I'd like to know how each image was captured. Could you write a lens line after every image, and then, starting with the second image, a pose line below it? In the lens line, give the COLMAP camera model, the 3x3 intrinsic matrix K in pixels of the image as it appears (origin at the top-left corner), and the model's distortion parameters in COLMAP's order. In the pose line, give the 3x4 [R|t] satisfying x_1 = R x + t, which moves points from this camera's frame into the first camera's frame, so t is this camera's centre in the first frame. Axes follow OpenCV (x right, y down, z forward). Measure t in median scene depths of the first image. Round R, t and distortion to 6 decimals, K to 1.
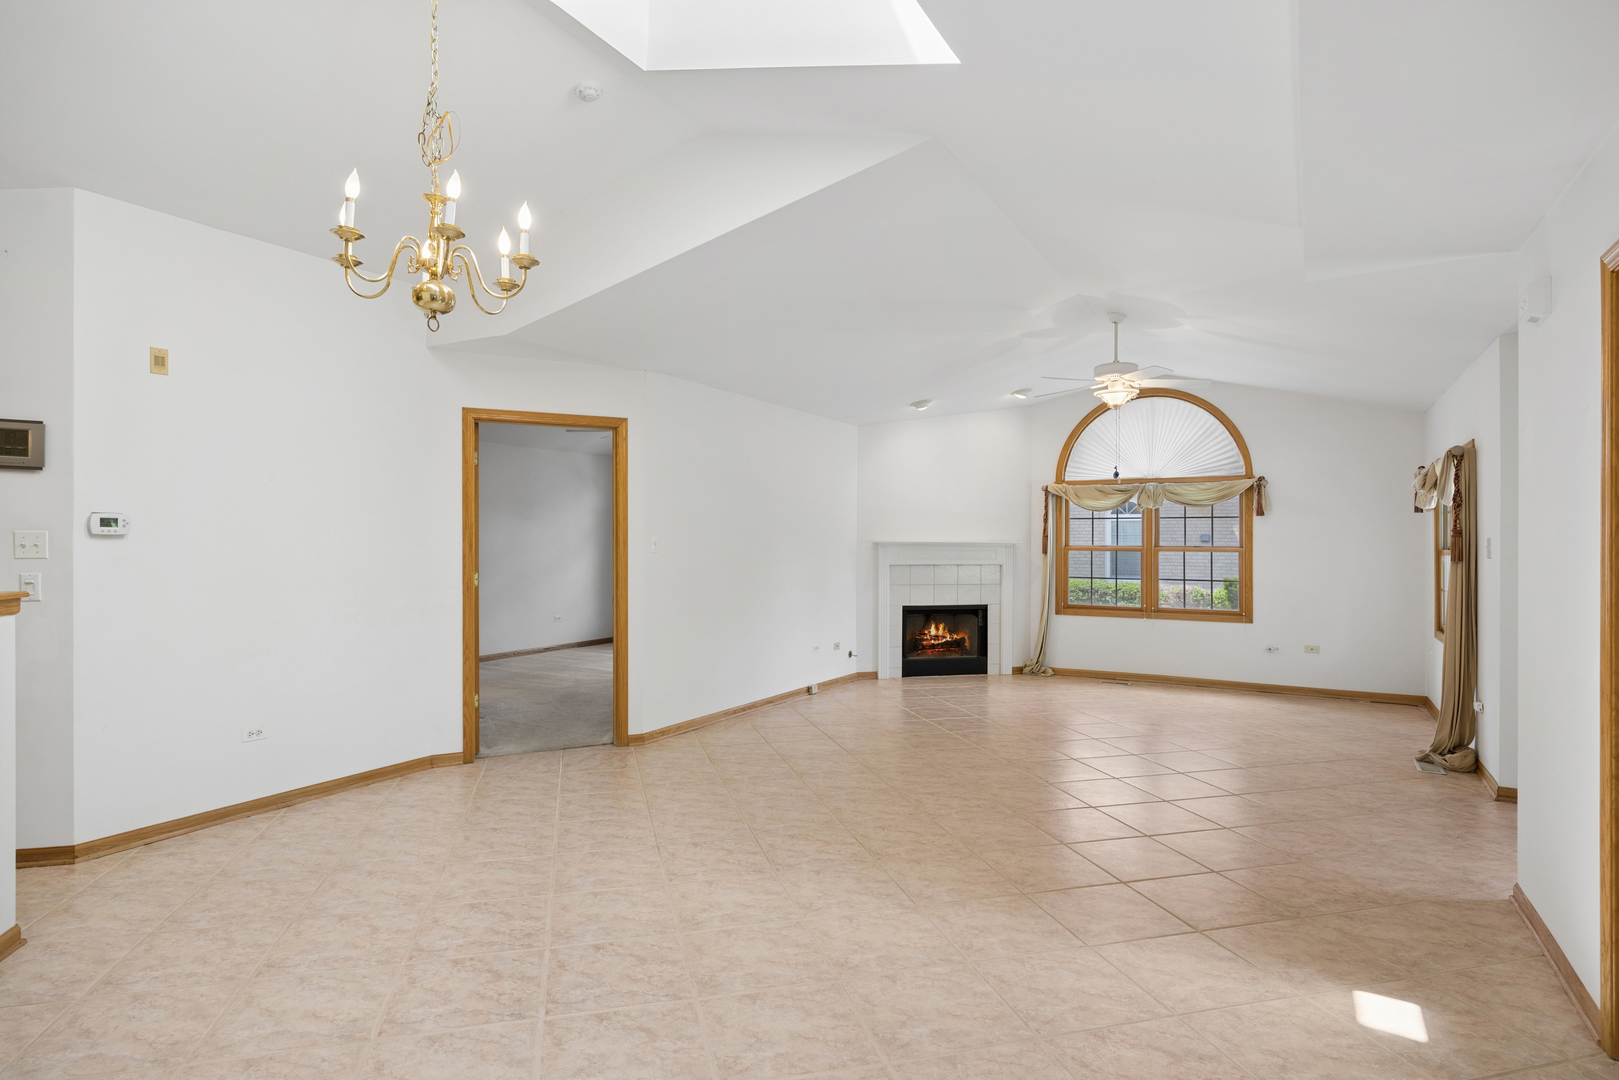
lens RADIAL K [[865.9, 0, 809.5], [0, 865.9, 540.0], [0, 0, 1]] dist [-0.000282, 0.000002]
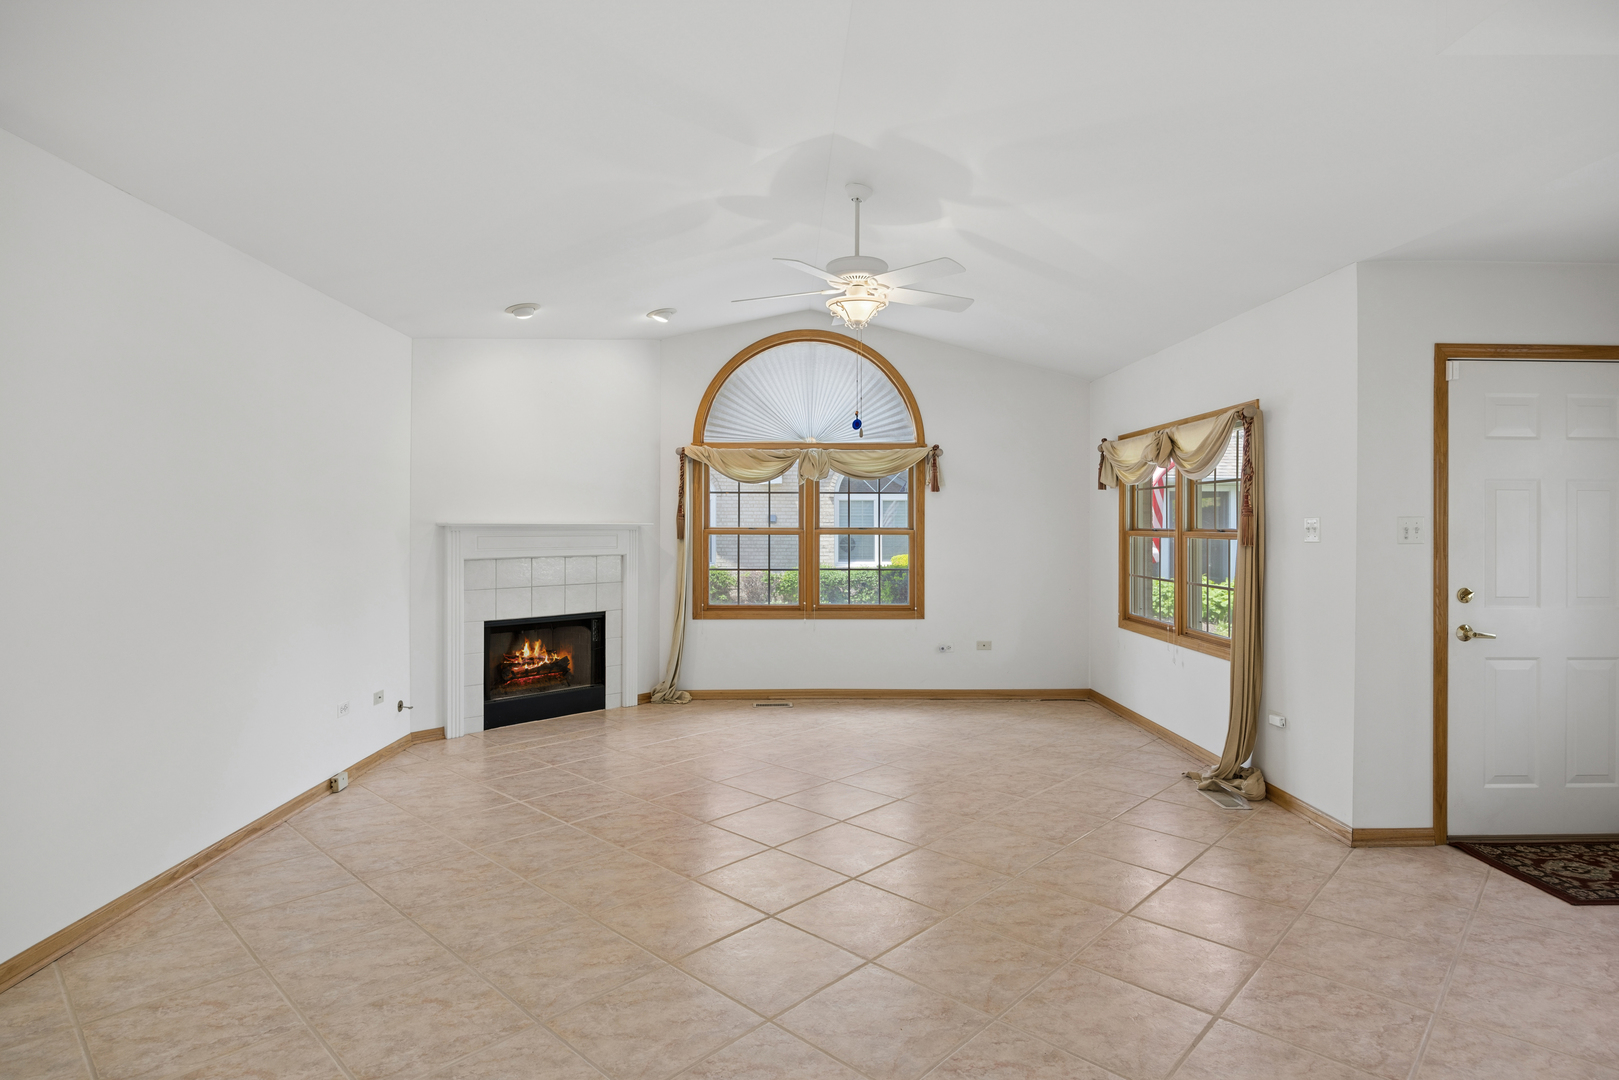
lens RADIAL K [[869.7, 0, 800.3], [0, 869.7, 525.2], [0, 0, 1]] dist [-0.004536, -0.000360]
pose [[0.856178, -0.003269, 0.516670, -0.027602], [0.000775, 0.999987, 0.005043, 0.000399], [-0.516680, -0.003917, 0.856170, 0.316962]]
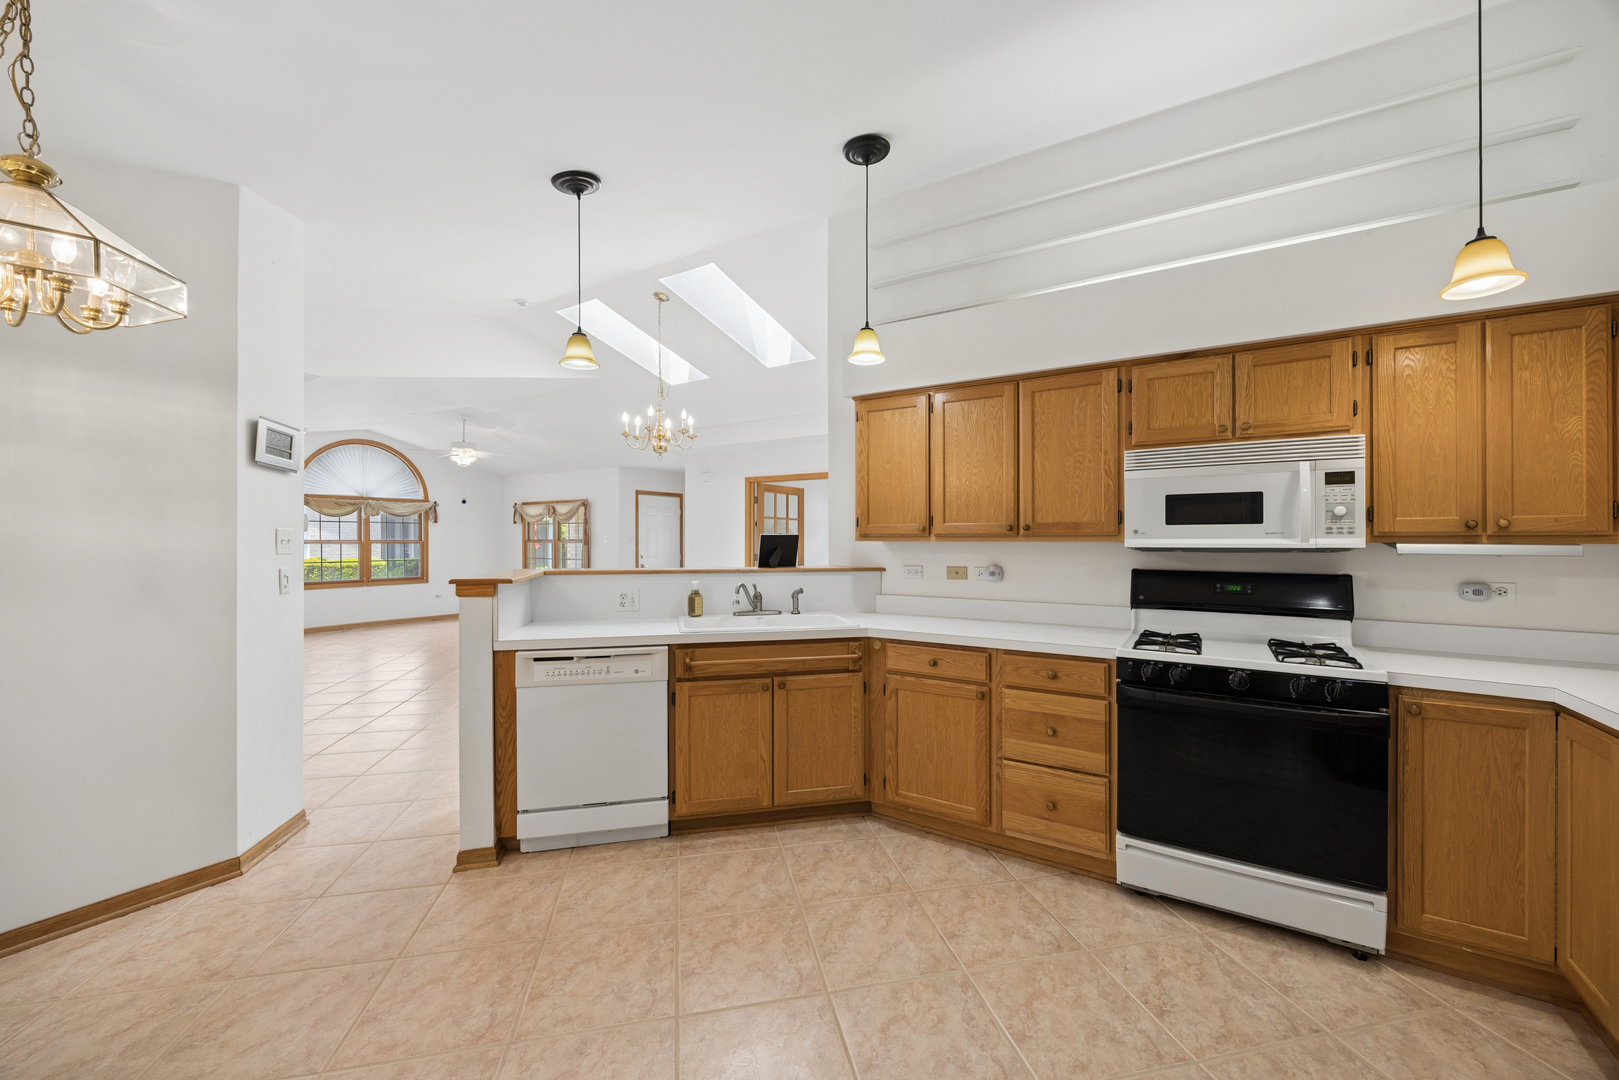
lens RADIAL K [[618.1, 0, 809.5], [0, 618.1, 540.0], [0, 0, 1]] dist [0.000306, 0.000073]
pose [[0.057837, -0.006607, 0.998304, -0.676075], [-0.001302, 0.999977, 0.006694, -0.001643], [-0.998325, -0.001687, 0.057827, 0.130266]]
